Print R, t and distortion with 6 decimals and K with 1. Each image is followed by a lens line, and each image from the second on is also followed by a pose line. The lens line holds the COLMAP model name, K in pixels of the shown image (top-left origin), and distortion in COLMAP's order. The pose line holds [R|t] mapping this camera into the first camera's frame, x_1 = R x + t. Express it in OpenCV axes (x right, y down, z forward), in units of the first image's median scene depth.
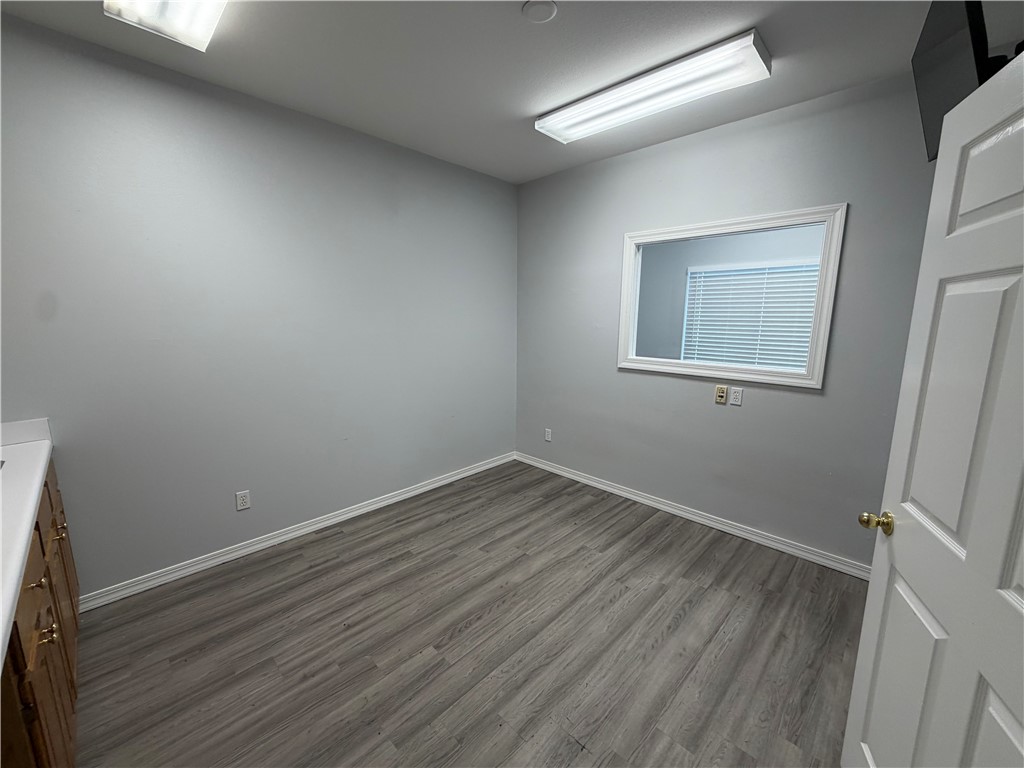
lens RADIAL K [[408.7, 0, 512.0], [0, 408.7, 384.0], [0, 0, 1]] dist [0.000343, 0.000238]
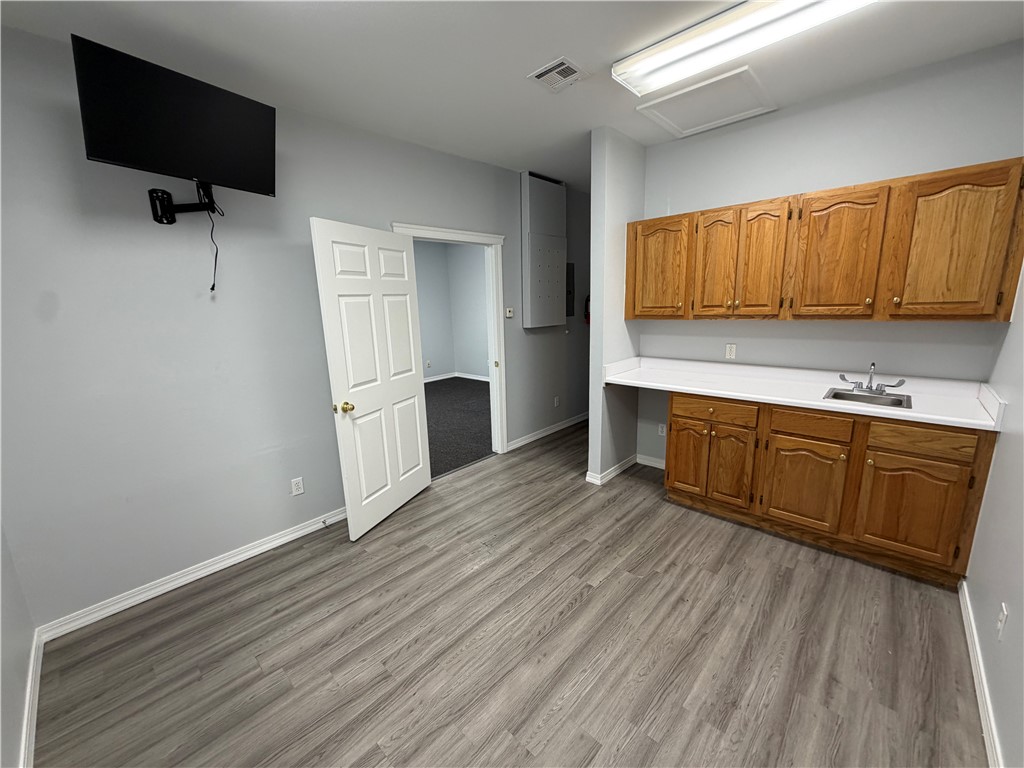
lens RADIAL K [[408.7, 0, 512.0], [0, 408.7, 384.0], [0, 0, 1]] dist [0.000343, 0.000238]
pose [[-0.999536, 0.027516, -0.013041, 0.037465], [0.020915, 0.931673, 0.362696, -0.302048], [0.022130, 0.362255, -0.931816, 1.684652]]
